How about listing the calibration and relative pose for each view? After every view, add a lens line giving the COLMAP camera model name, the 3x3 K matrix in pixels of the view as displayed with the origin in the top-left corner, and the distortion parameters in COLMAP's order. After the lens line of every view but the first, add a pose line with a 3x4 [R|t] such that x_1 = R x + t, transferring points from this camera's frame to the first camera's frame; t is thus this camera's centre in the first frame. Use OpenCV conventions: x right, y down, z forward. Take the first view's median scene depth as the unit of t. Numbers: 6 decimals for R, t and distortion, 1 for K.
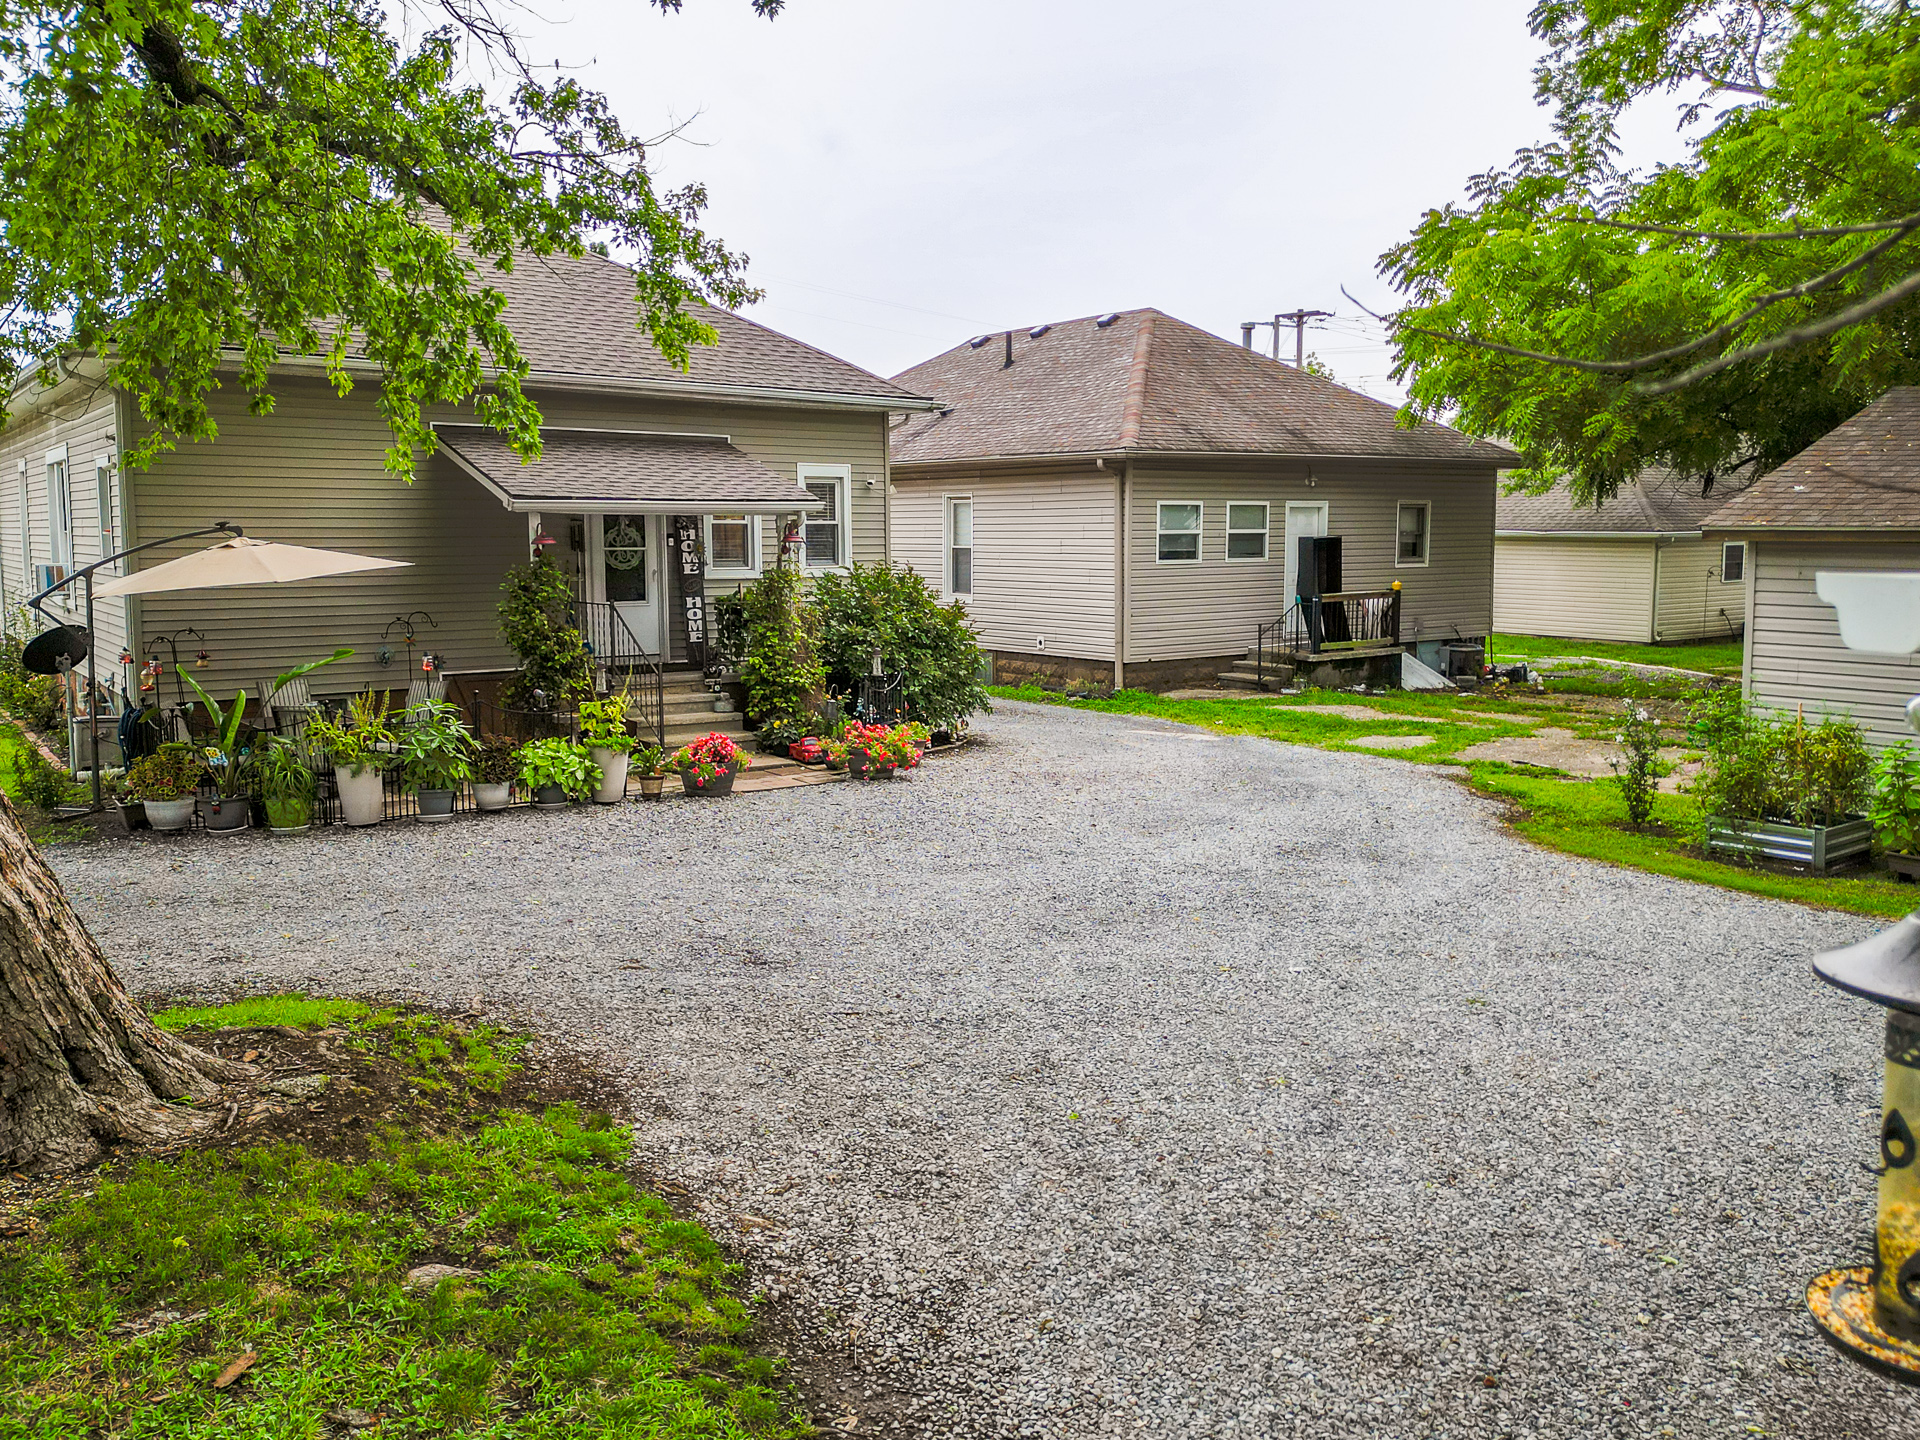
lens RADIAL K [[1505.3, 0, 960.0], [0, 1505.3, 720.0], [0, 0, 1]] dist [0.114720, -0.196253]
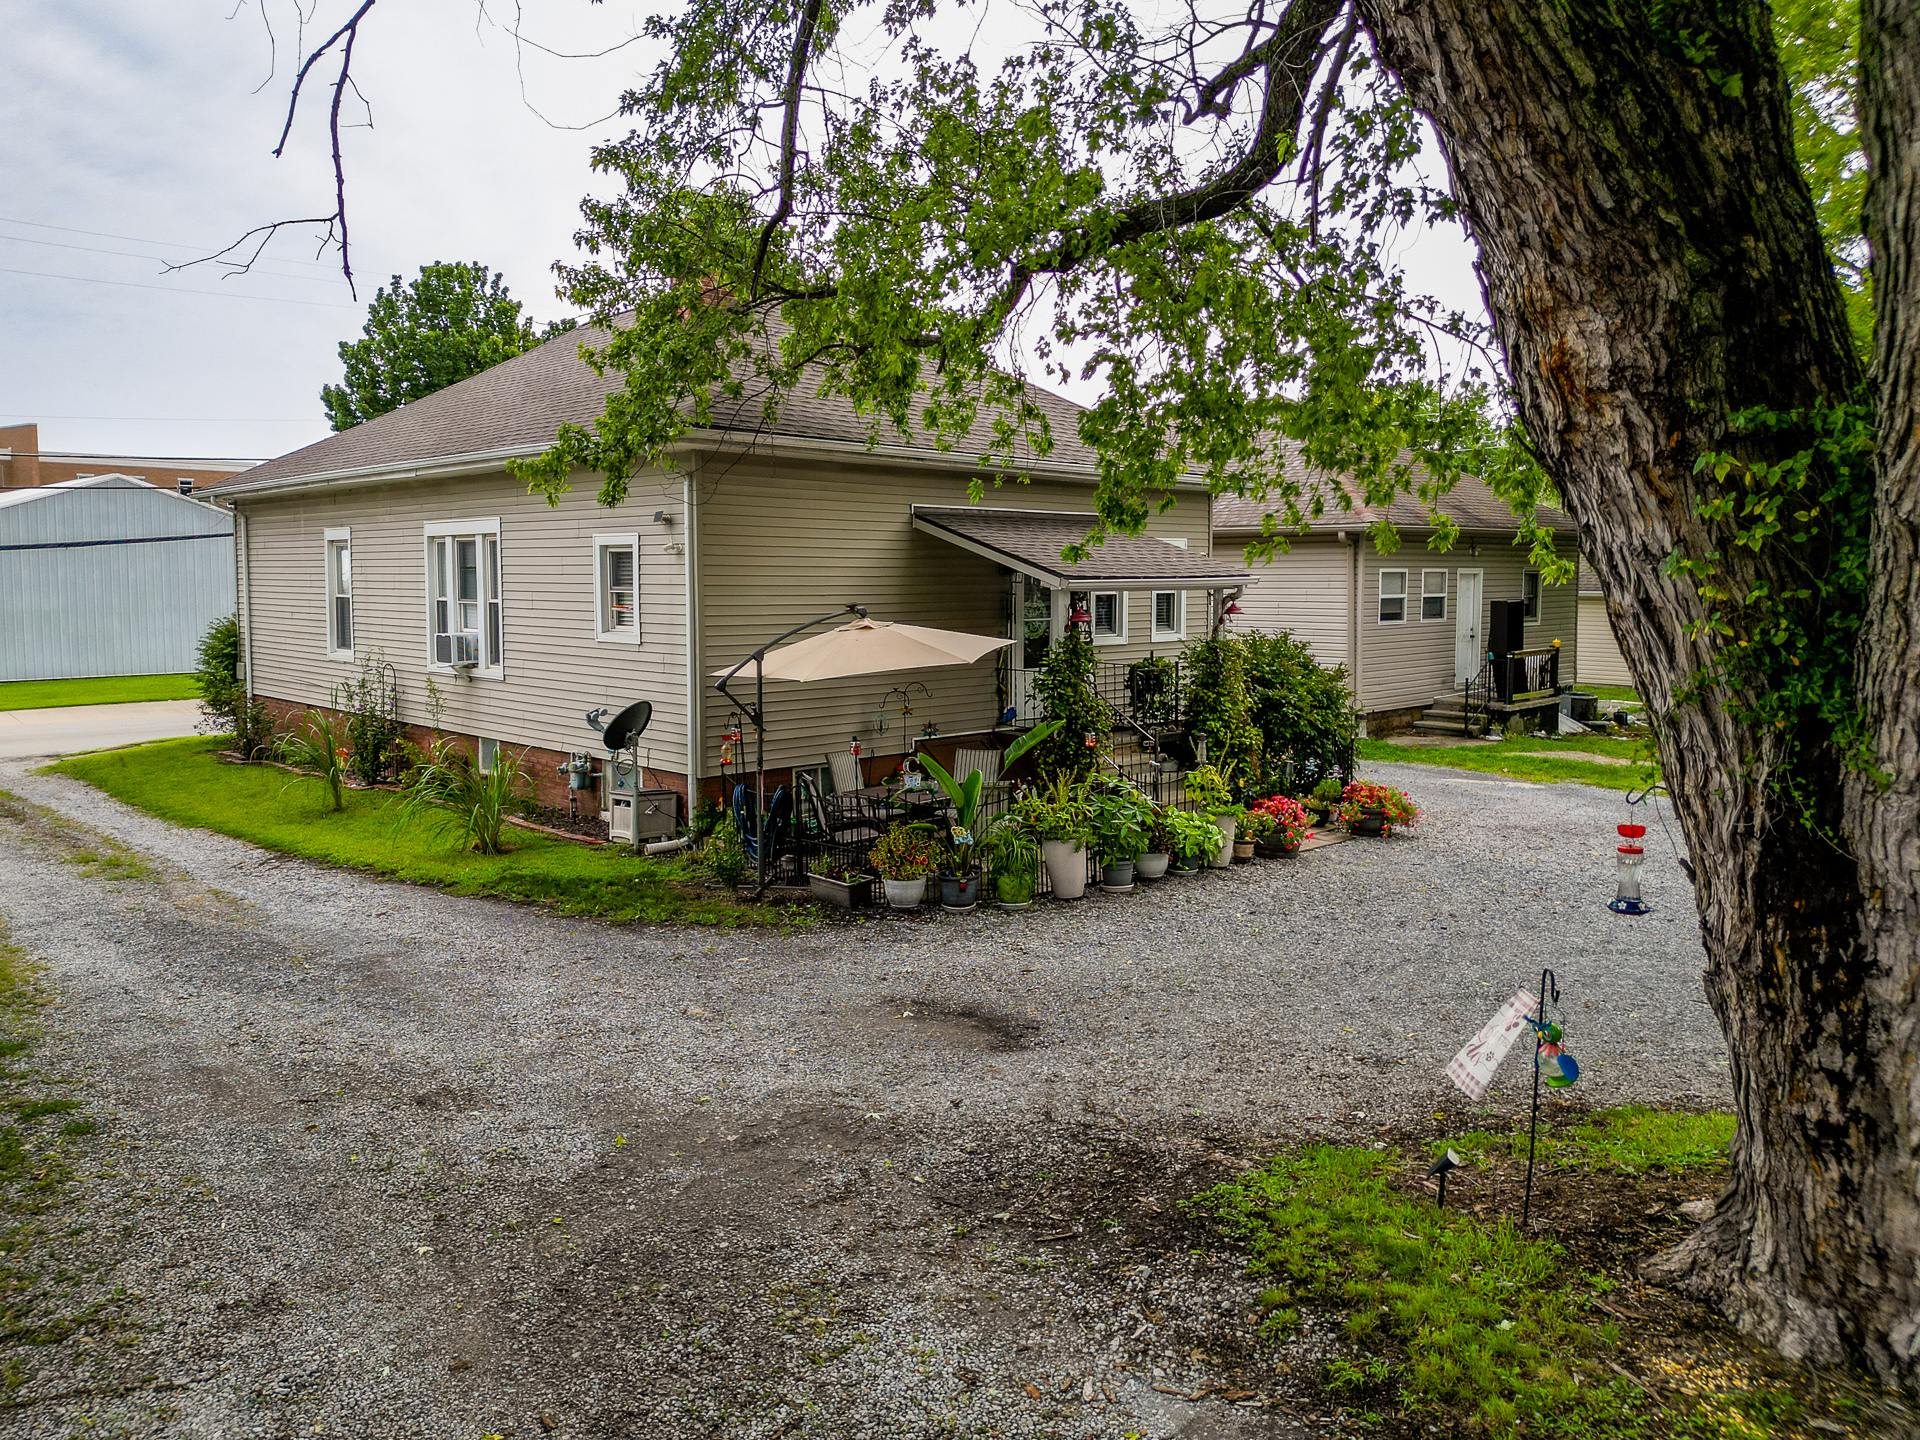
lens RADIAL K [[1346.7, 0, 910.3], [0, 1346.7, 683.8], [0, 0, 1]] dist [0.060879, -0.067339]
pose [[0.991396, -0.007735, 0.130668, -0.424932], [0.013418, 0.998999, -0.042666, -0.027266], [-0.130207, 0.044052, 0.990508, 0.069670]]
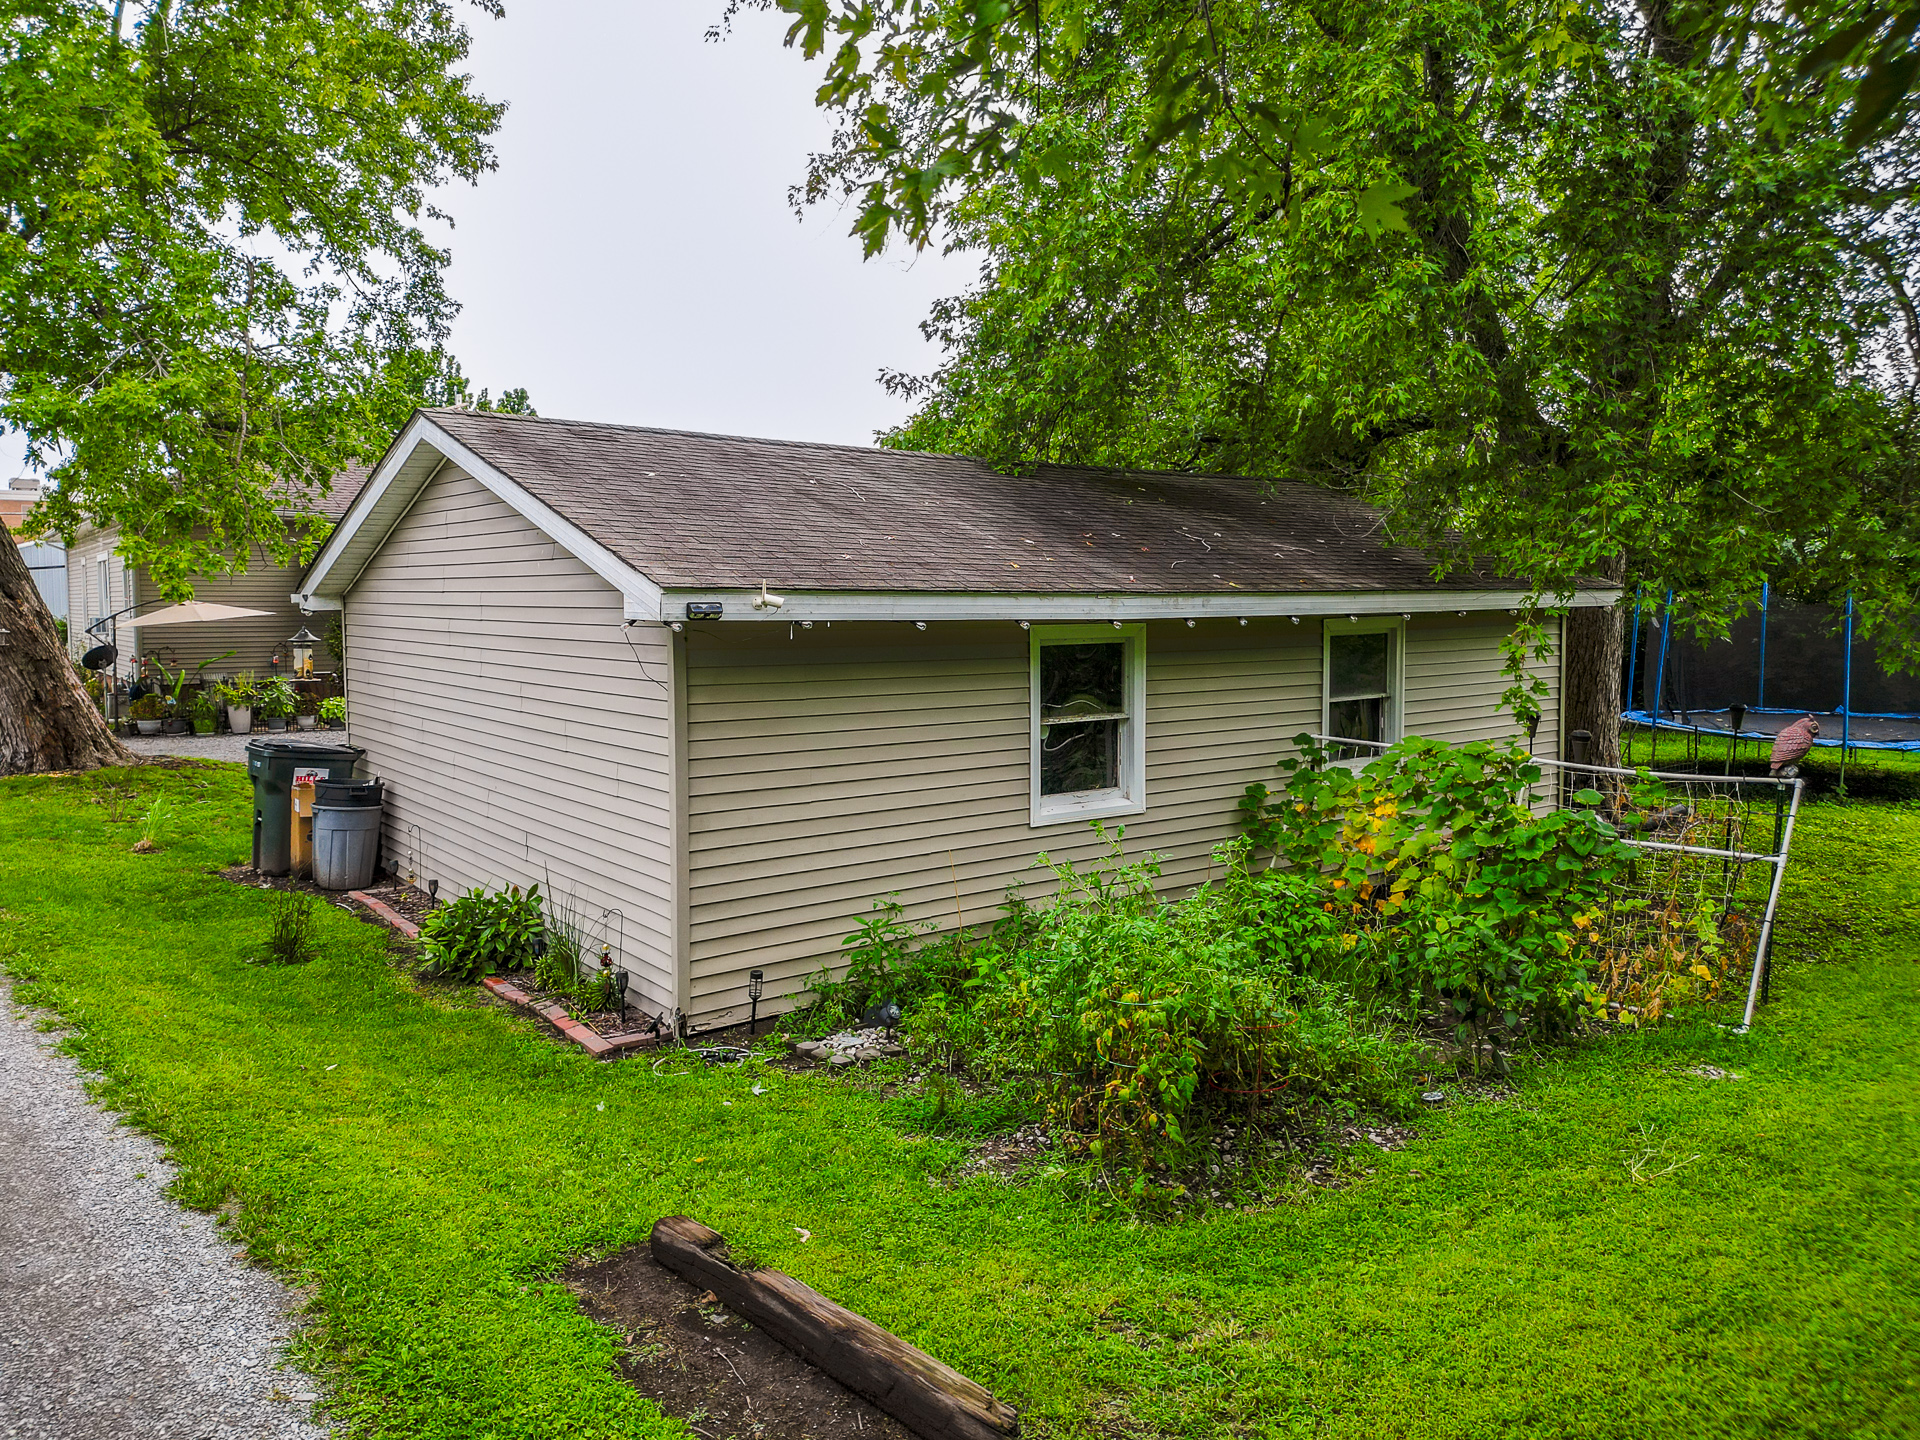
lens RADIAL K [[1346.7, 0, 910.3], [0, 1346.7, 683.8], [0, 0, 1]] dist [0.060879, -0.067339]
pose [[0.999998, 0.001438, -0.001133, 0.376135], [-0.001508, 0.997935, -0.064209, 0.083033], [0.001039, 0.064210, 0.997936, -0.618416]]
